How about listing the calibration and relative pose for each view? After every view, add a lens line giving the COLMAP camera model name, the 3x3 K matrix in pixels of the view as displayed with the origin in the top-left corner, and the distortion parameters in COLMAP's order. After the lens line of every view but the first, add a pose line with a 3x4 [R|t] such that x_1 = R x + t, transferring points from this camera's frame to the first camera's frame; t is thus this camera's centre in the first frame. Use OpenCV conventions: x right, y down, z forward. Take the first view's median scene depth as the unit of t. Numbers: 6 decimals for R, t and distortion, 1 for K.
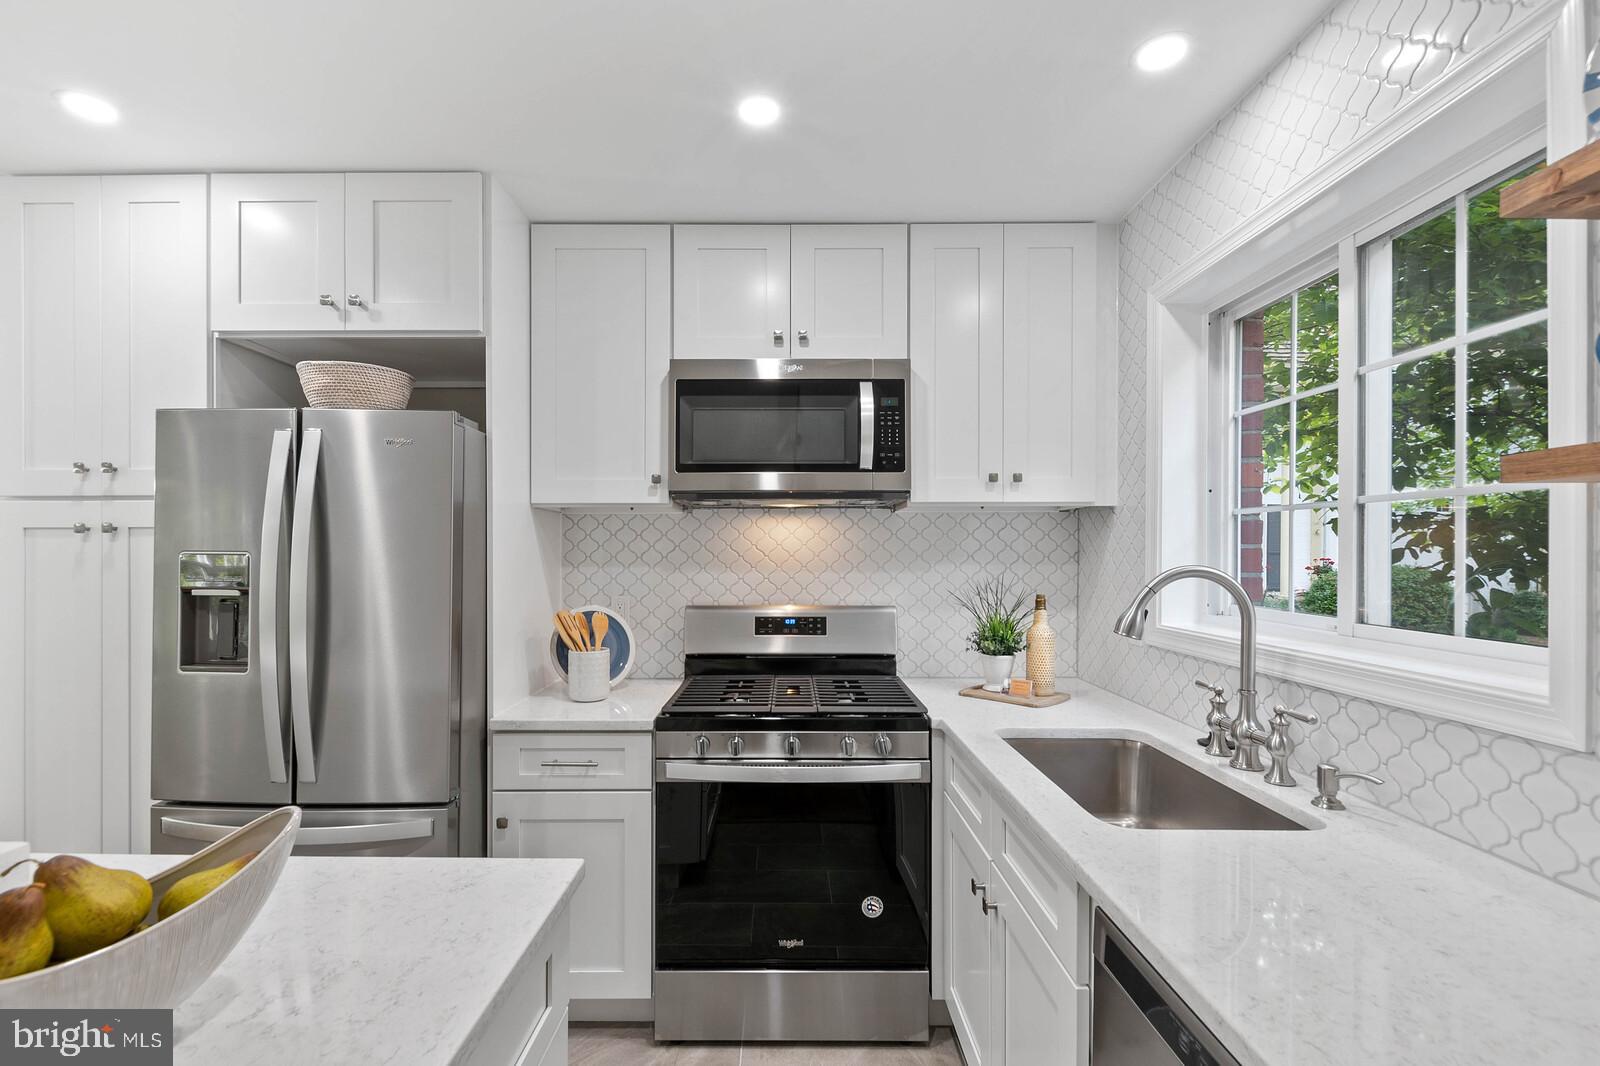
lens RADIAL K [[698.2, 0, 792.5], [0, 698.2, 558.4], [0, 0, 1]] dist [0.002443, -0.002048]
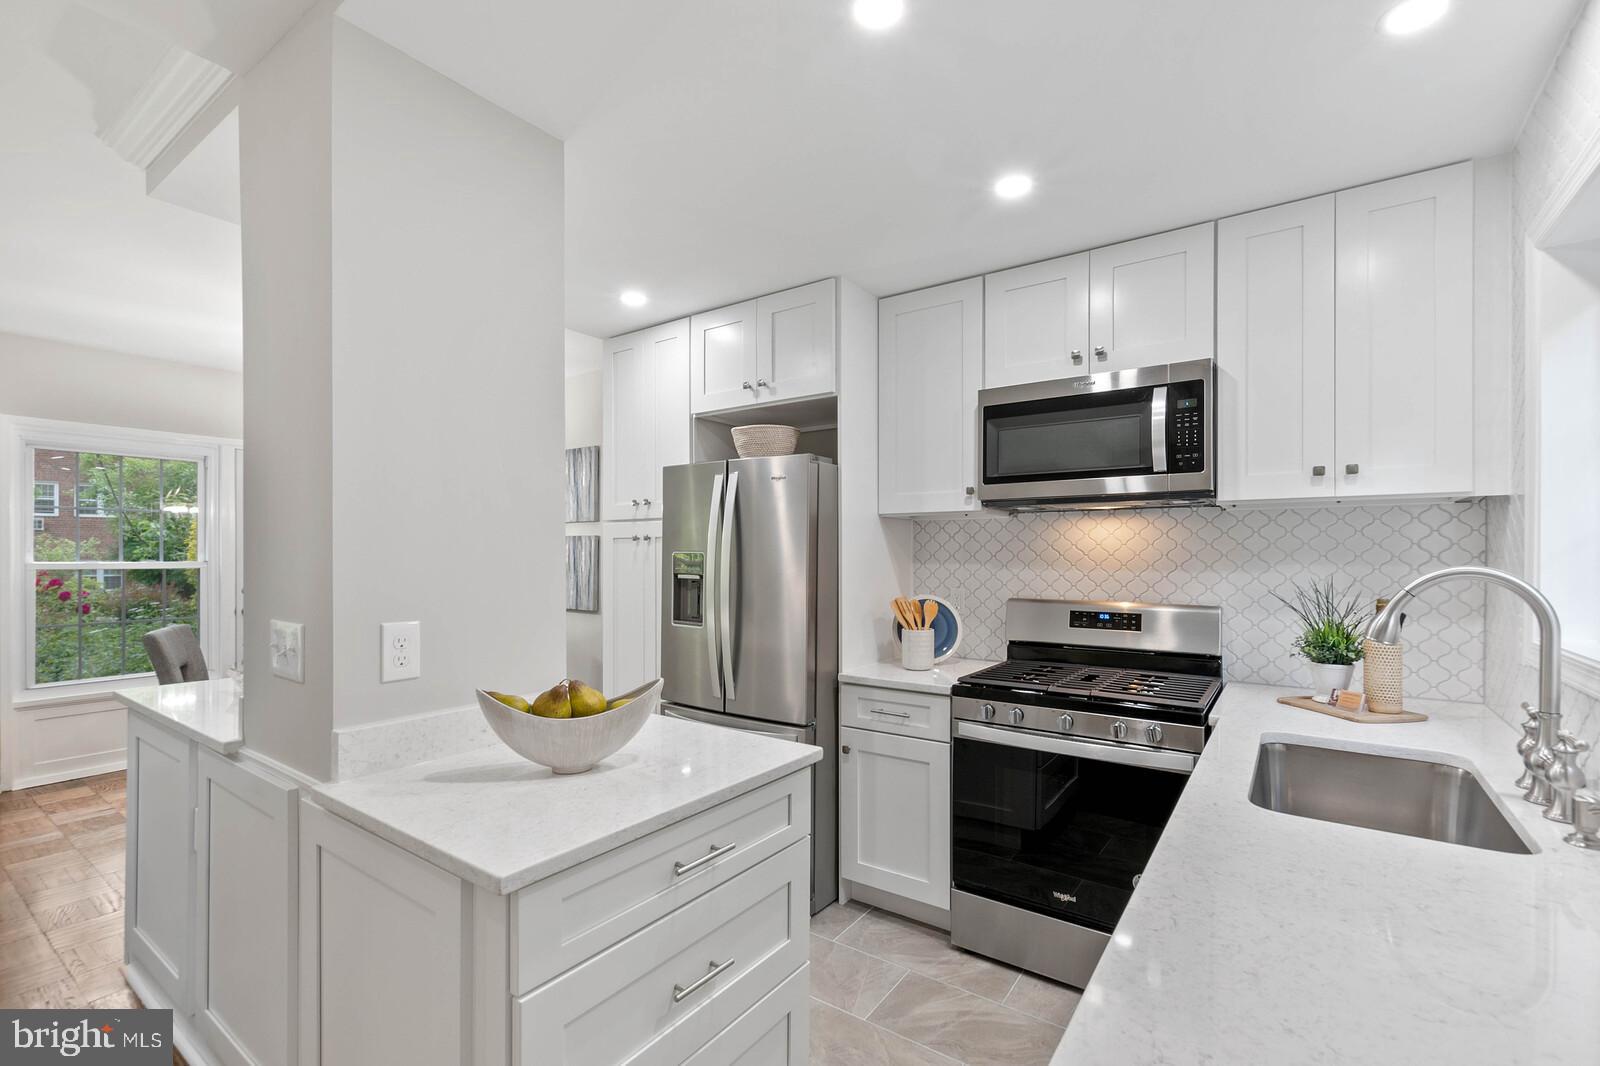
lens RADIAL K [[698.2, 0, 826.2], [0, 698.2, 558.2], [0, 0, 1]] dist [0.002443, -0.002048]
pose [[0.833217, 0.005033, -0.552923, 0.270074], [-0.004454, 0.999987, 0.002391, 0.000738], [0.552928, 0.000471, 0.833229, -0.142604]]
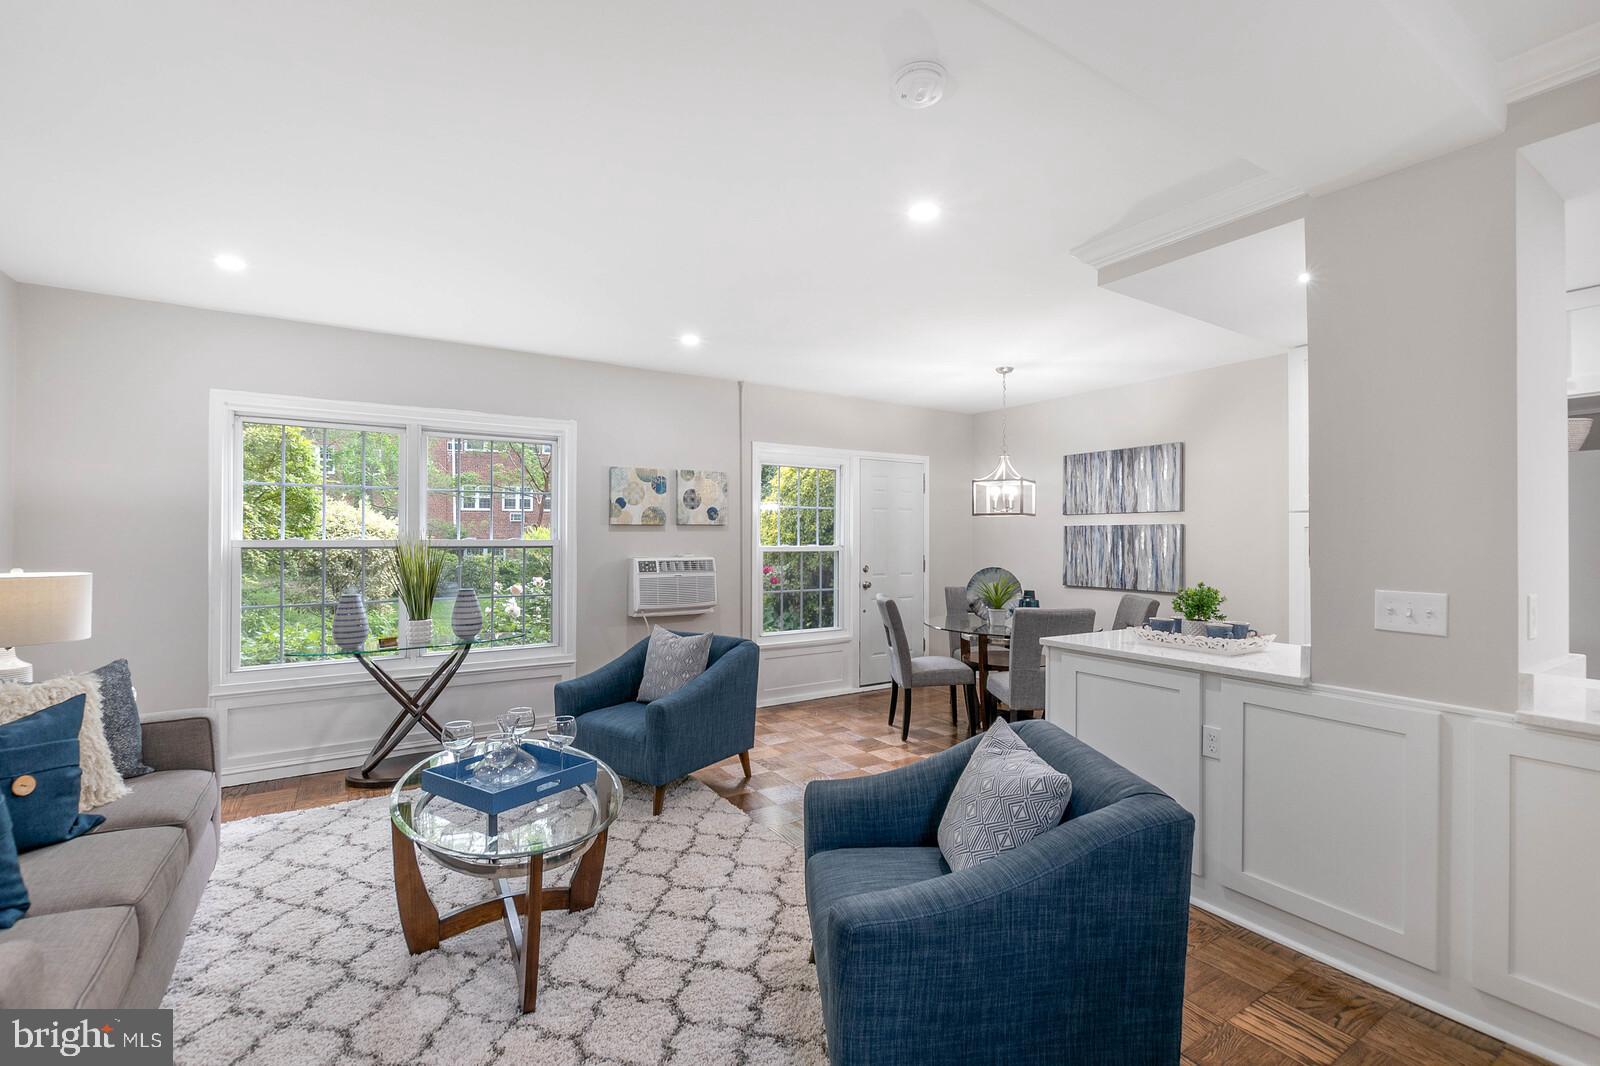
lens RADIAL K [[698.2, 0, 806.4], [0, 698.2, 535.4], [0, 0, 1]] dist [0.002443, -0.002048]
pose [[0.534639, 0.001424, -0.845079, -0.181388], [-0.007526, 0.999967, -0.003076, -0.005255], [0.845047, 0.008005, 0.534632, -1.054561]]
